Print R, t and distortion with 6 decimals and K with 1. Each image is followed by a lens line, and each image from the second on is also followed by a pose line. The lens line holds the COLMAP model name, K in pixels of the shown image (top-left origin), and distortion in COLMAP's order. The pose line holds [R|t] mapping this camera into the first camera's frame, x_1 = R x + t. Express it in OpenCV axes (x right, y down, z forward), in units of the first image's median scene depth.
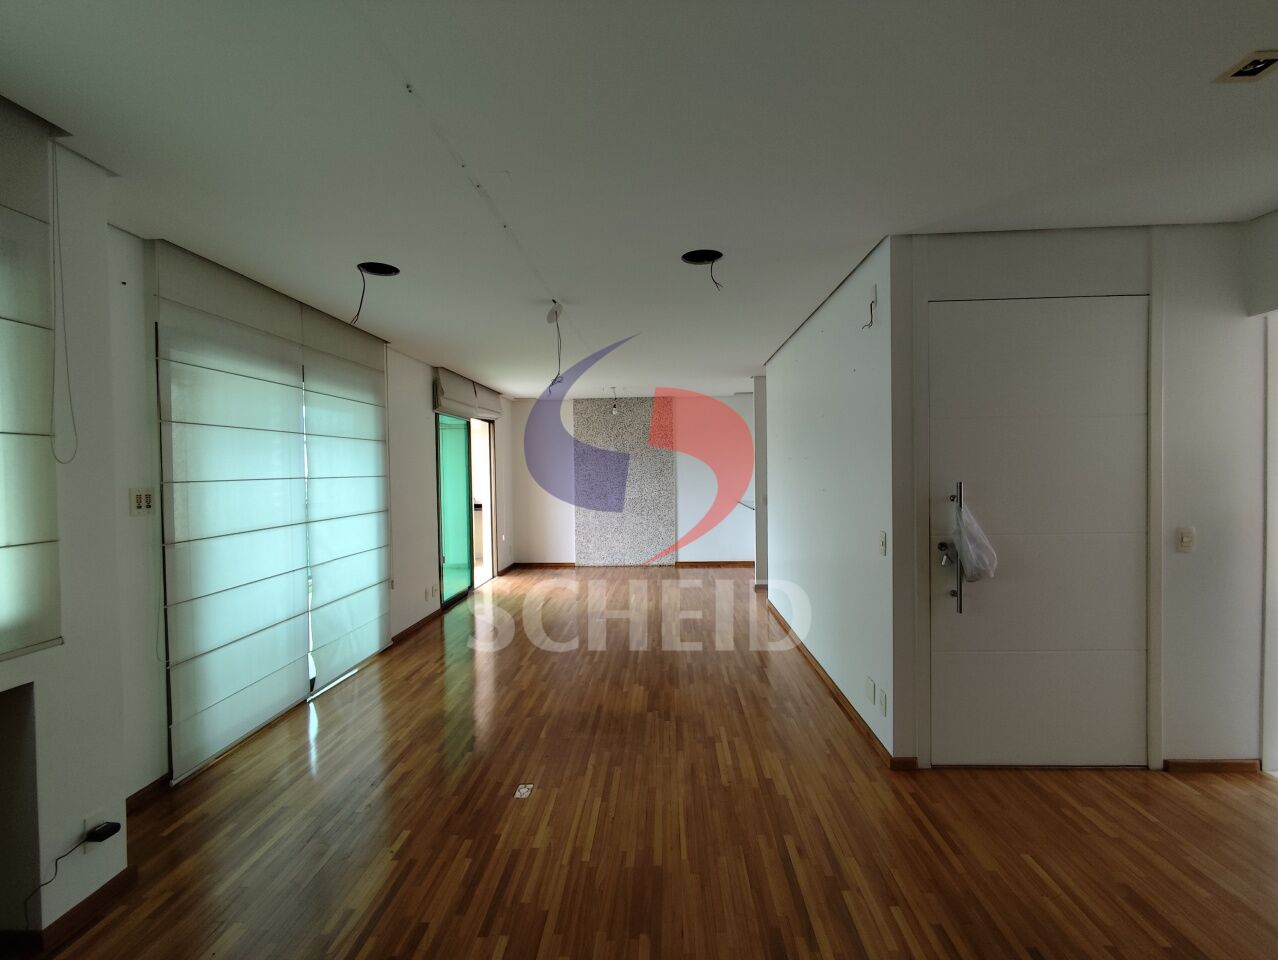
lens RADIAL K [[586.3, 0, 639.0], [0, 586.3, 480.0], [0, 0, 1]] dist [-0.001310, -0.000083]
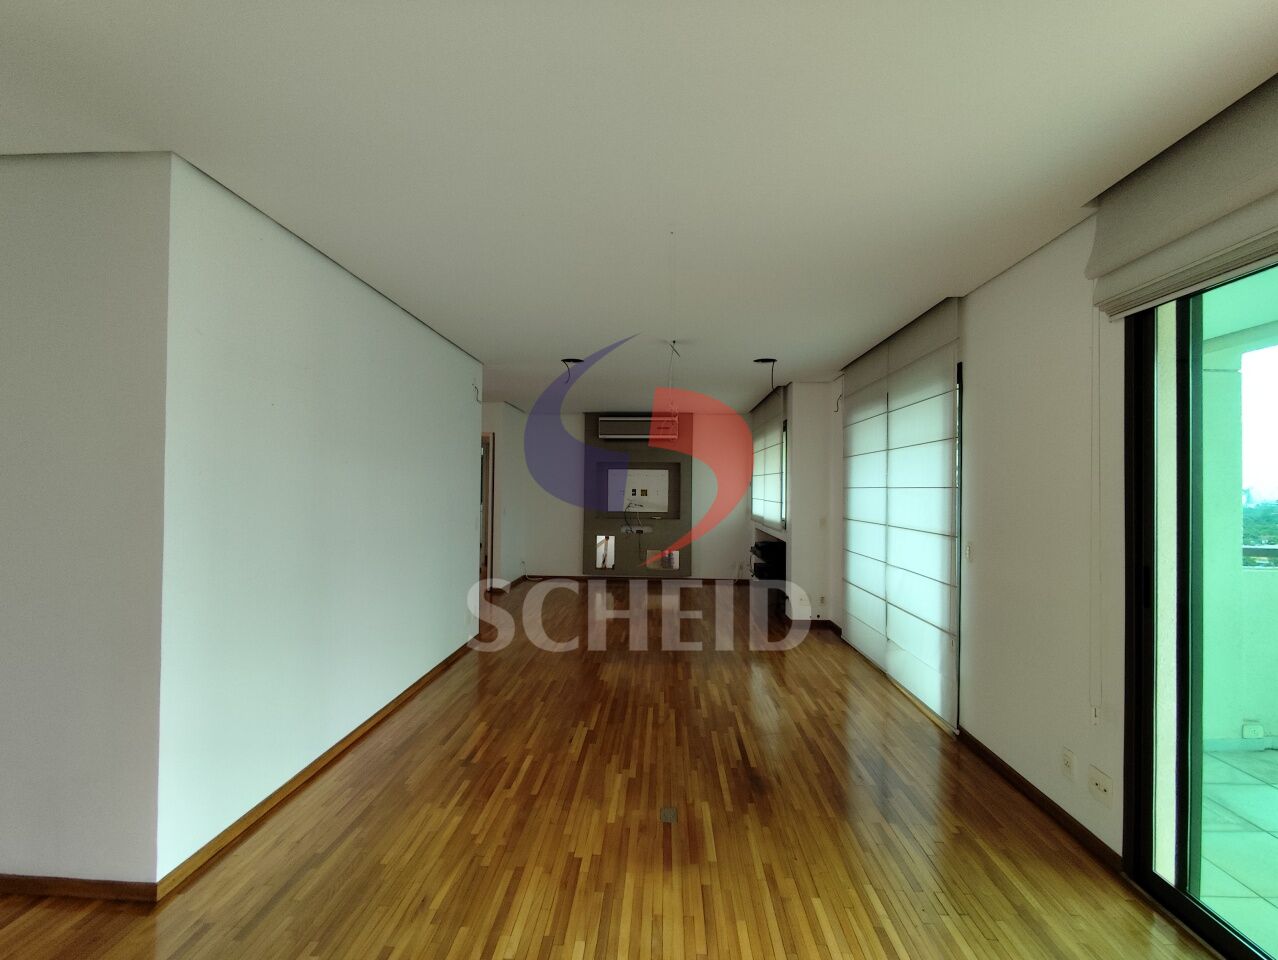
lens RADIAL K [[586.3, 0, 639.0], [0, 586.3, 480.0], [0, 0, 1]] dist [-0.001310, -0.000083]
pose [[-0.999979, 0.004169, 0.005021, -0.088662], [0.004192, 0.999981, 0.004574, -0.029186], [-0.005002, 0.004595, -0.999977, 2.561529]]
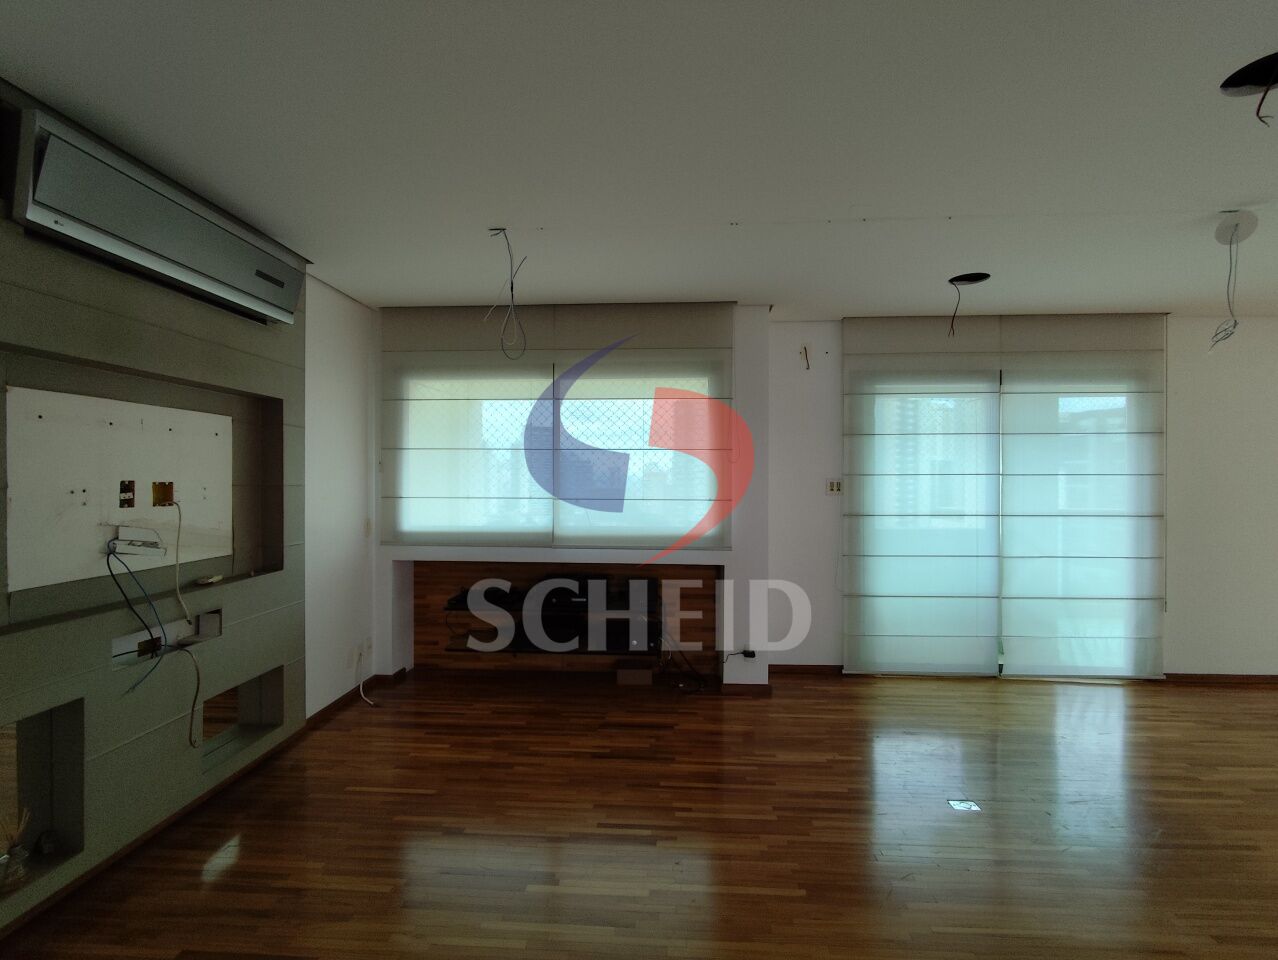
lens RADIAL K [[586.3, 0, 639.0], [0, 586.3, 480.0], [0, 0, 1]] dist [-0.001310, -0.000083]
pose [[-0.014032, 0.015527, -0.999781, 0.620260], [-0.019067, 0.999693, 0.015793, 0.003269], [0.999720, 0.019284, -0.013732, 0.404008]]
